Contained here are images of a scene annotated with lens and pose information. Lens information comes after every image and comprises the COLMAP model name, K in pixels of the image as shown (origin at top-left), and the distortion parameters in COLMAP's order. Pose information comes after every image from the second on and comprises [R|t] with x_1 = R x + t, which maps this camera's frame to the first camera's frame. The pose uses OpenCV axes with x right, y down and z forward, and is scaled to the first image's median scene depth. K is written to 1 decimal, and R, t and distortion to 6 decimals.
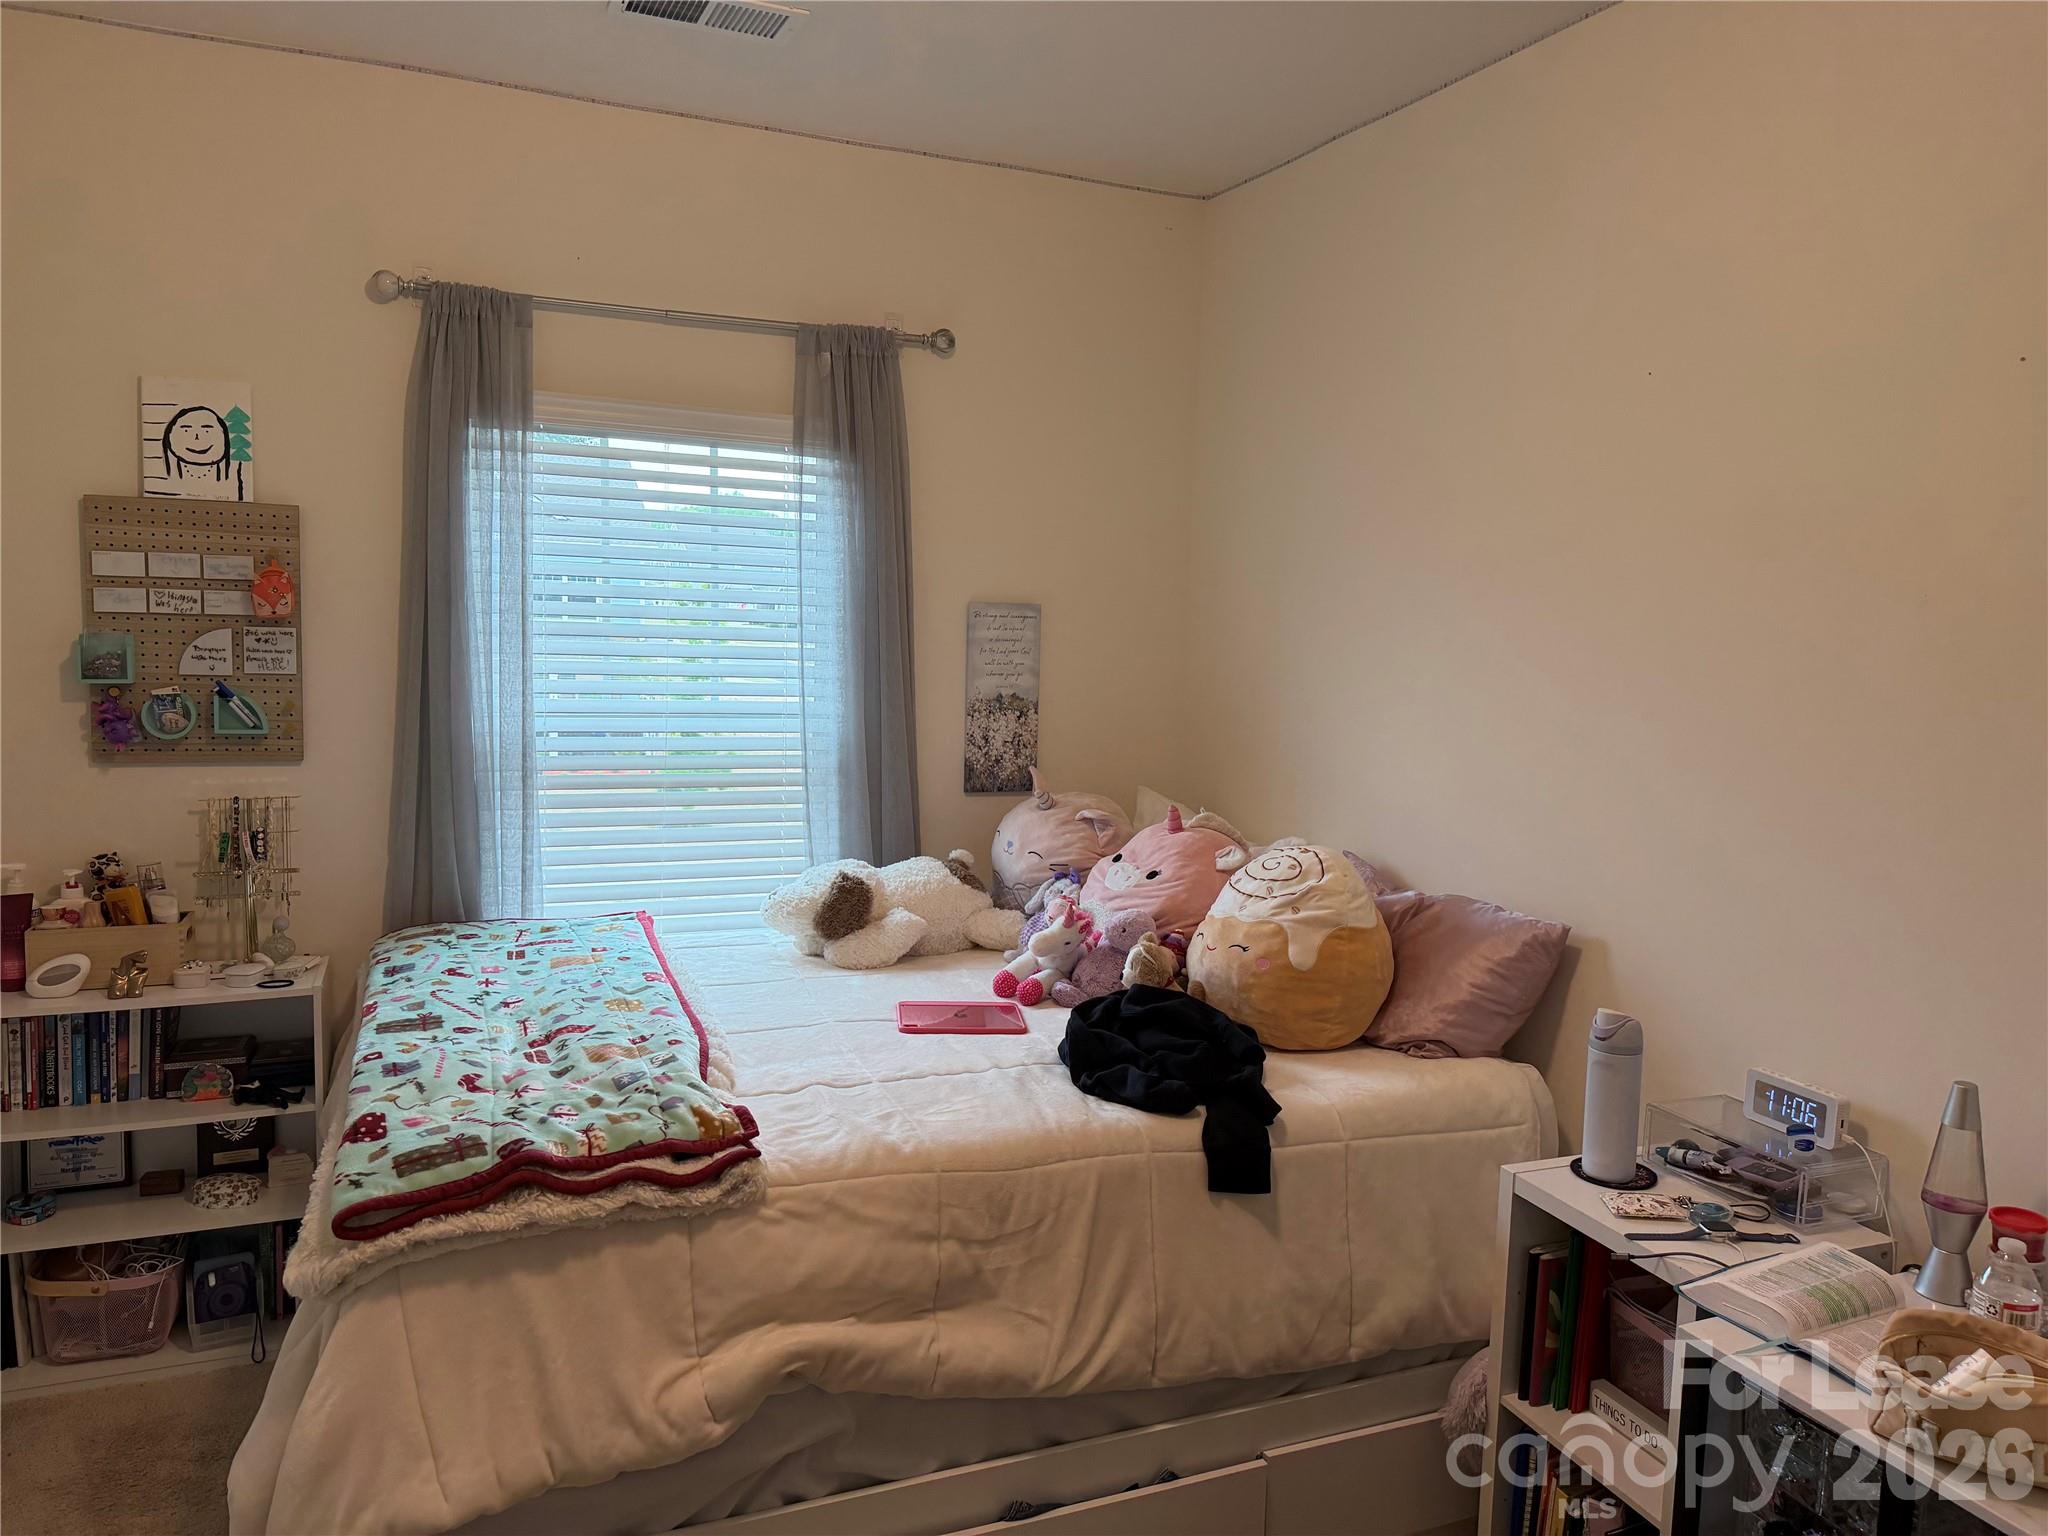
lens RADIAL K [[1458.0, 0, 972.0], [0, 1458.0, 803.5], [0, 0, 1]] dist [0.070202, -0.125963]
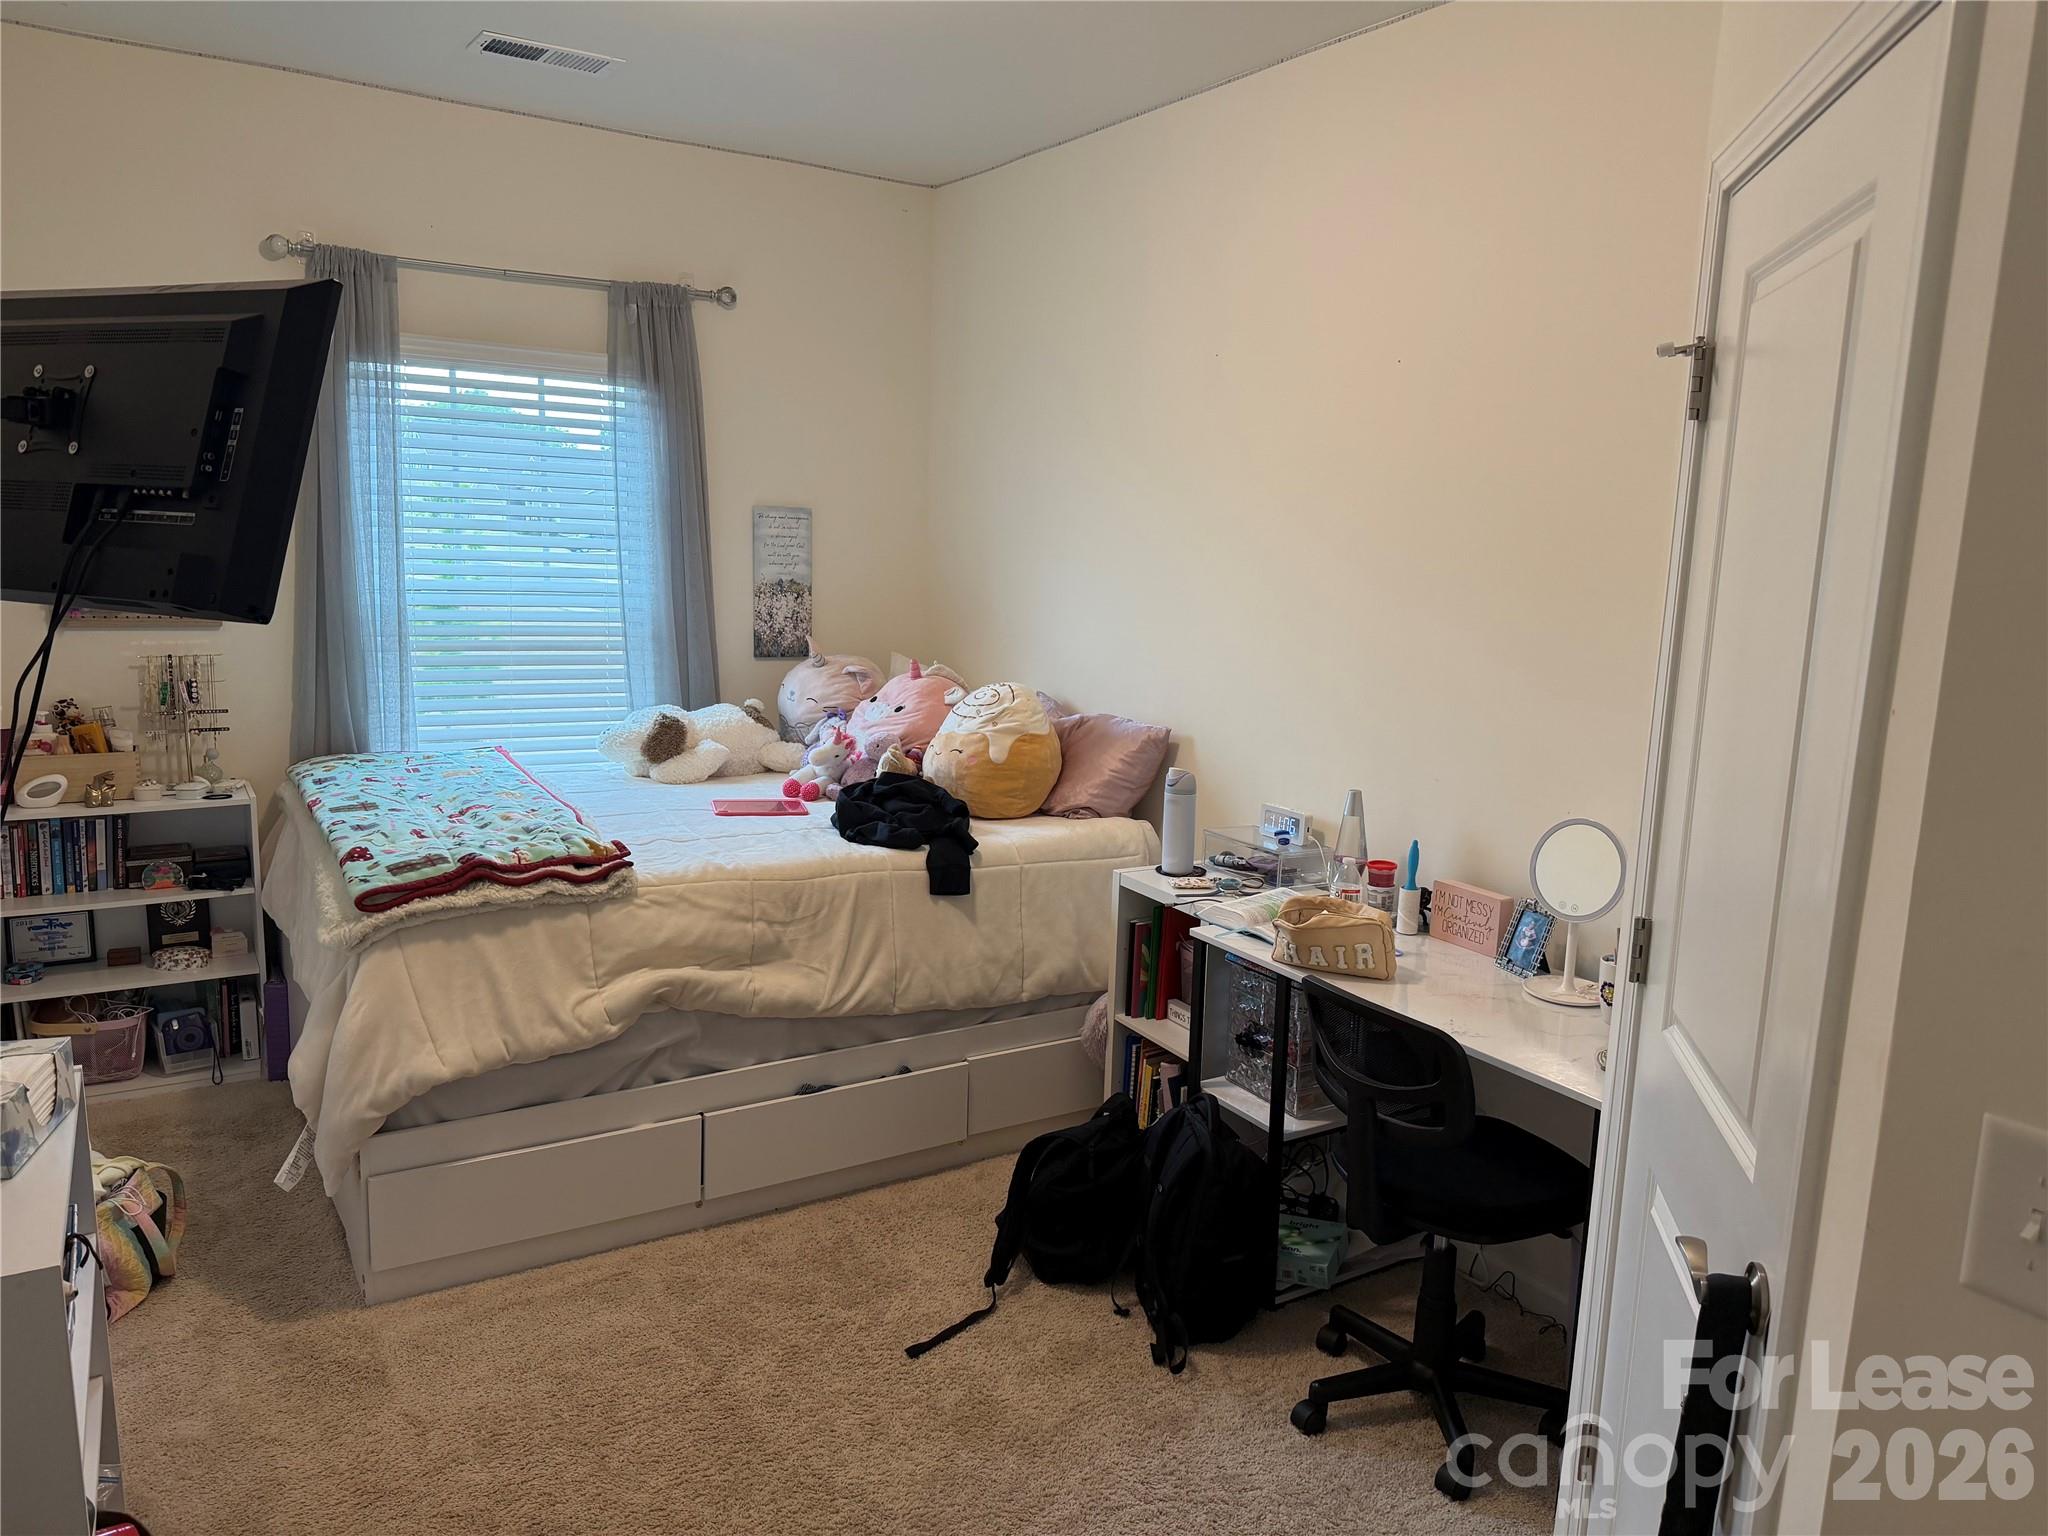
lens RADIAL K [[1458.0, 0, 1024.3], [0, 1458.0, 778.1], [0, 0, 1]] dist [0.070202, -0.125963]
pose [[0.982568, -0.023375, 0.184431, -0.016128], [0.015574, 0.998926, 0.043630, 0.064195], [-0.185252, -0.039997, 0.981877, -0.419241]]
